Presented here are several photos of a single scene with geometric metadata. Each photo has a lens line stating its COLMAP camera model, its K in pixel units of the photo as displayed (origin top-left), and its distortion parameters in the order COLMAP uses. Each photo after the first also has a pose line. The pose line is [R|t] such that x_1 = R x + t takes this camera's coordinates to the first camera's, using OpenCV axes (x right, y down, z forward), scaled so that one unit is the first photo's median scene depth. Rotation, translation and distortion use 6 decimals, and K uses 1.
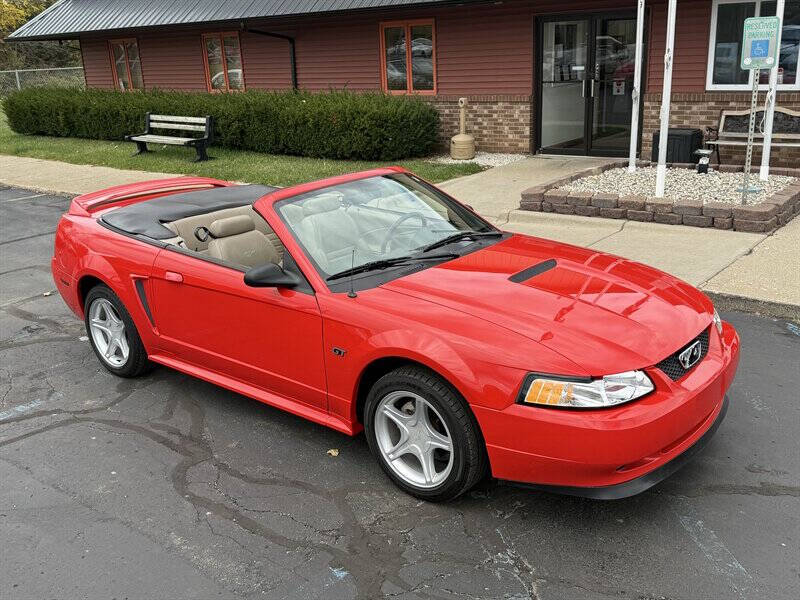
lens RADIAL K [[802.9, 0, 403.3], [0, 802.9, 296.0], [0, 0, 1]] dist [0.166481, -0.331313]
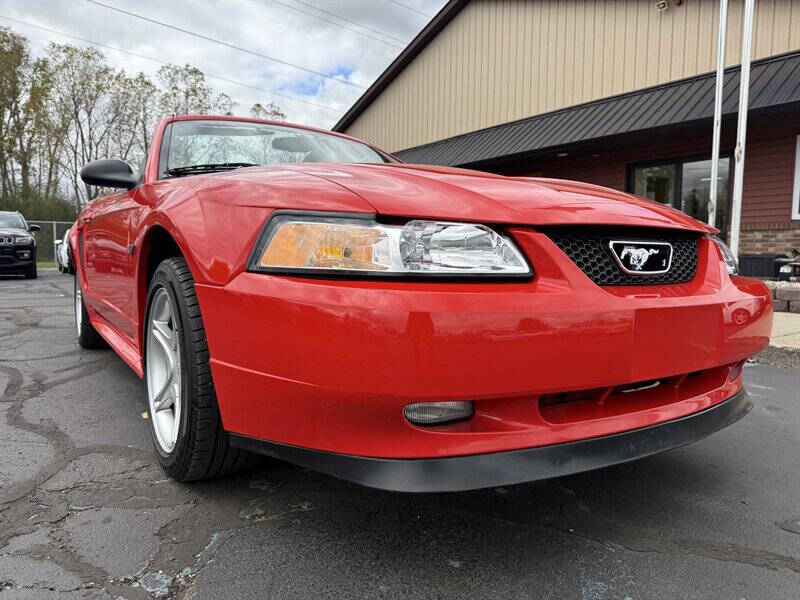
lens RADIAL K [[568.4, 0, 407.5], [0, 568.4, 305.6], [0, 0, 1]] dist [0.041077, -0.044255]
pose [[0.959882, 0.073361, -0.270636, 0.223010], [-0.130384, 0.971254, -0.199163, 0.140417], [0.248245, 0.226460, 0.941855, 0.451588]]
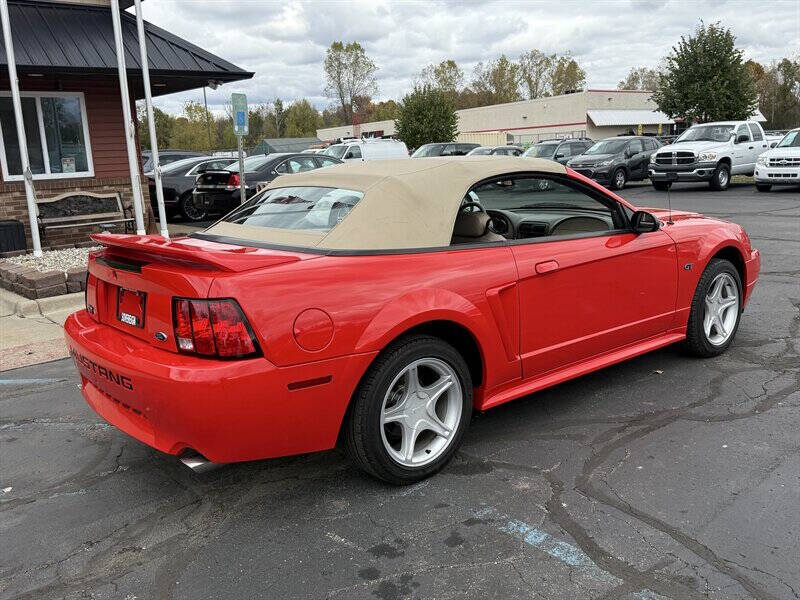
lens RADIAL K [[719.9, 0, 402.2], [0, 719.9, 301.2], [0, 0, 1]] dist [0.144983, -0.277014]
pose [[0.162447, -0.166669, 0.972539, -0.927789], [0.332749, 0.937149, 0.105024, -0.106381], [-0.928918, 0.306550, 0.207696, 0.888675]]
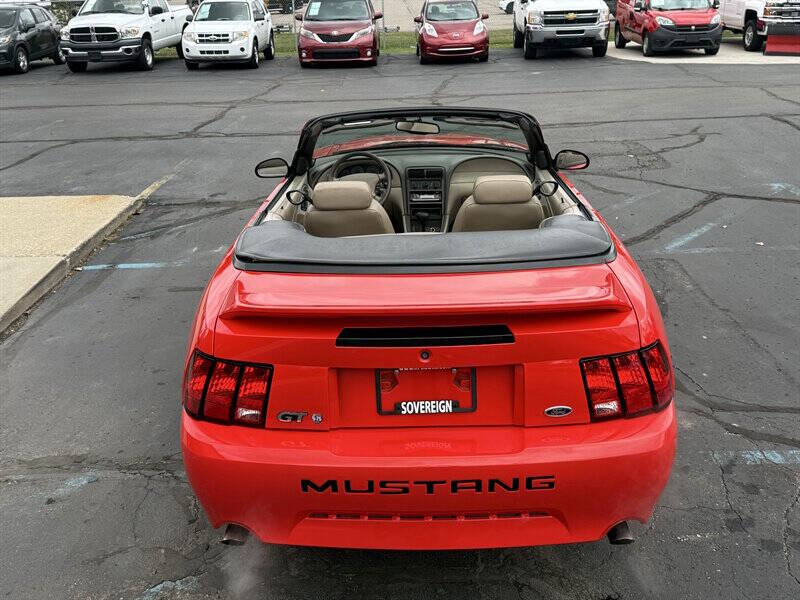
lens RADIAL K [[802.9, 0, 403.3], [0, 802.9, 296.0], [0, 0, 1]] dist [0.166481, -0.331313]
pose [[-0.638670, -0.228557, 0.734753, -0.717049], [0.281860, 0.819015, 0.499769, -0.402013], [-0.716000, 0.526285, -0.458659, 1.418590]]
